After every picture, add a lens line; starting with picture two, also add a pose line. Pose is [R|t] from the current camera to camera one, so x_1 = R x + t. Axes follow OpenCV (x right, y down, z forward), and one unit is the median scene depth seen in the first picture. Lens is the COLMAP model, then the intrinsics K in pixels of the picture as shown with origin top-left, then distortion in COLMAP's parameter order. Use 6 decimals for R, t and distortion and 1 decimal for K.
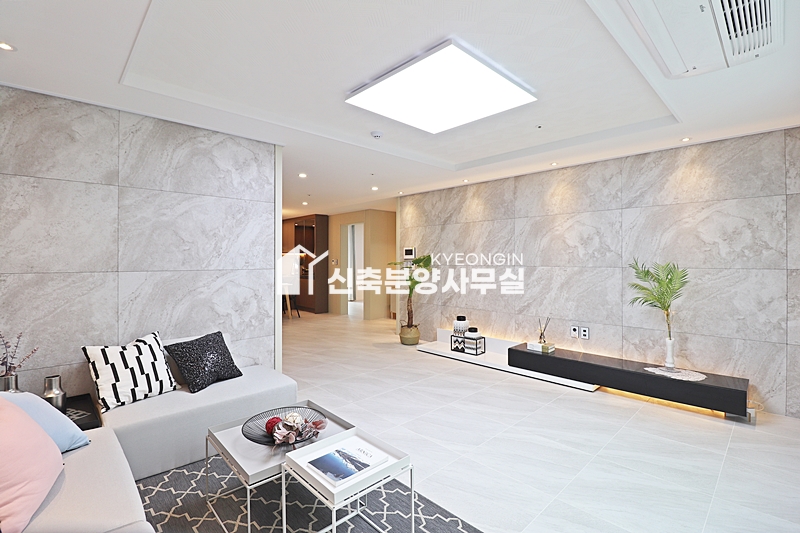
lens RADIAL K [[373.6, 0, 401.0], [0, 373.6, 259.2], [0, 0, 1]] dist [0.000015, -0.013347]
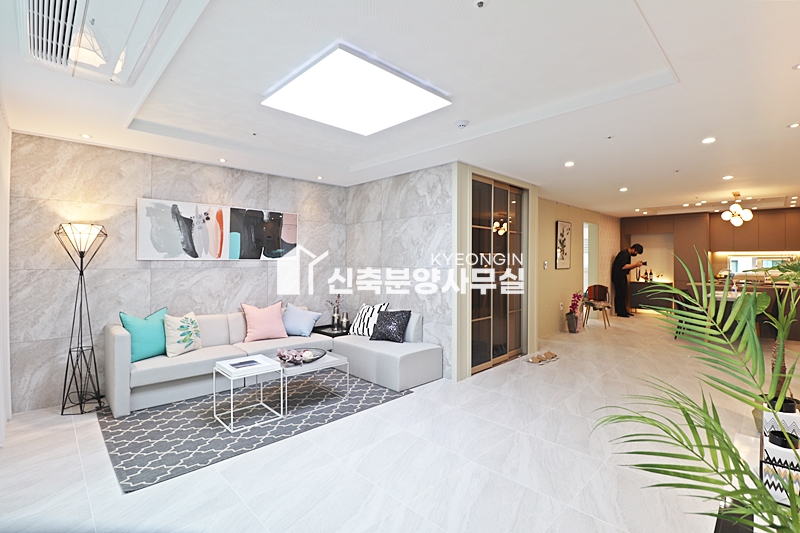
lens RADIAL K [[373.6, 0, 401.0], [0, 373.6, 259.2], [0, 0, 1]] dist [0.000015, -0.013347]
pose [[0.001804, 0.000146, -0.999998, 0.974911], [-0.001485, 0.999999, 0.000143, -0.005199], [0.999997, 0.001485, 0.001804, 0.984045]]
